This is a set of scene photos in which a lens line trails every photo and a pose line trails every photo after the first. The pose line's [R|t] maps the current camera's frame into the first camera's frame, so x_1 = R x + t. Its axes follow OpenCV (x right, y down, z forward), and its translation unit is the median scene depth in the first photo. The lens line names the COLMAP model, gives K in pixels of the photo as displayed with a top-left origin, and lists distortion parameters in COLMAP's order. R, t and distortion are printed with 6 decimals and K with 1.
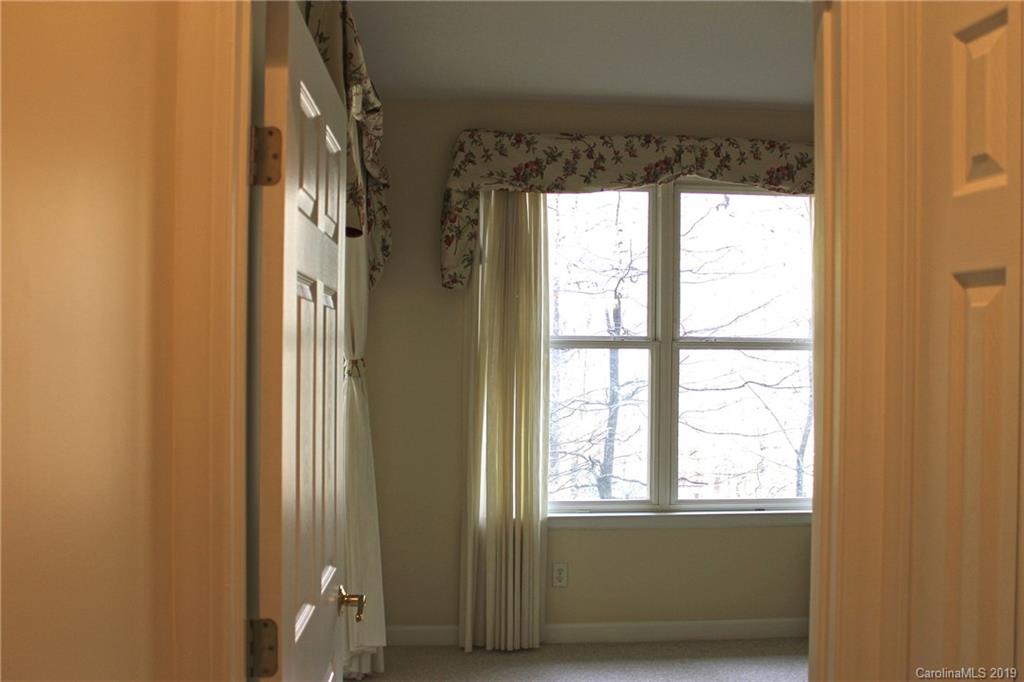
lens RADIAL K [[1072.8, 0, 512.5], [0, 1072.8, 344.0], [0, 0, 1]] dist [-0.081729, 0.000000]
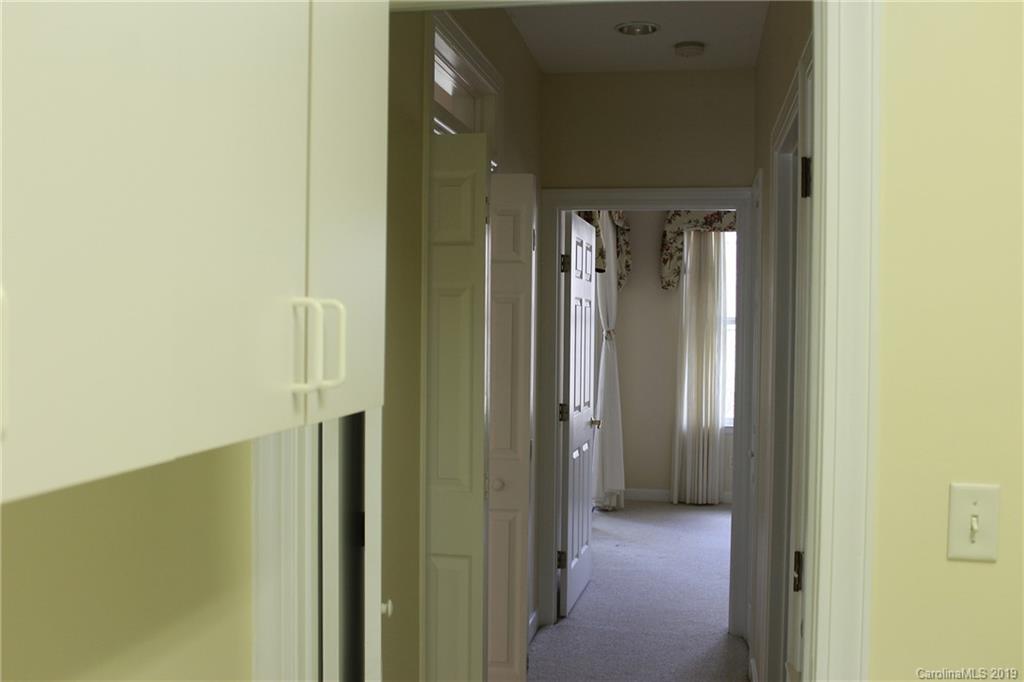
lens RADIAL K [[1072.8, 0, 511.3], [0, 1072.8, 340.9], [0, 0, 1]] dist [-0.081729, 0.000000]
pose [[0.968406, 0.006856, -0.249284, 0.127636], [-0.002590, 0.999845, 0.017438, 0.001069], [0.249365, -0.016242, 0.968273, -0.702880]]
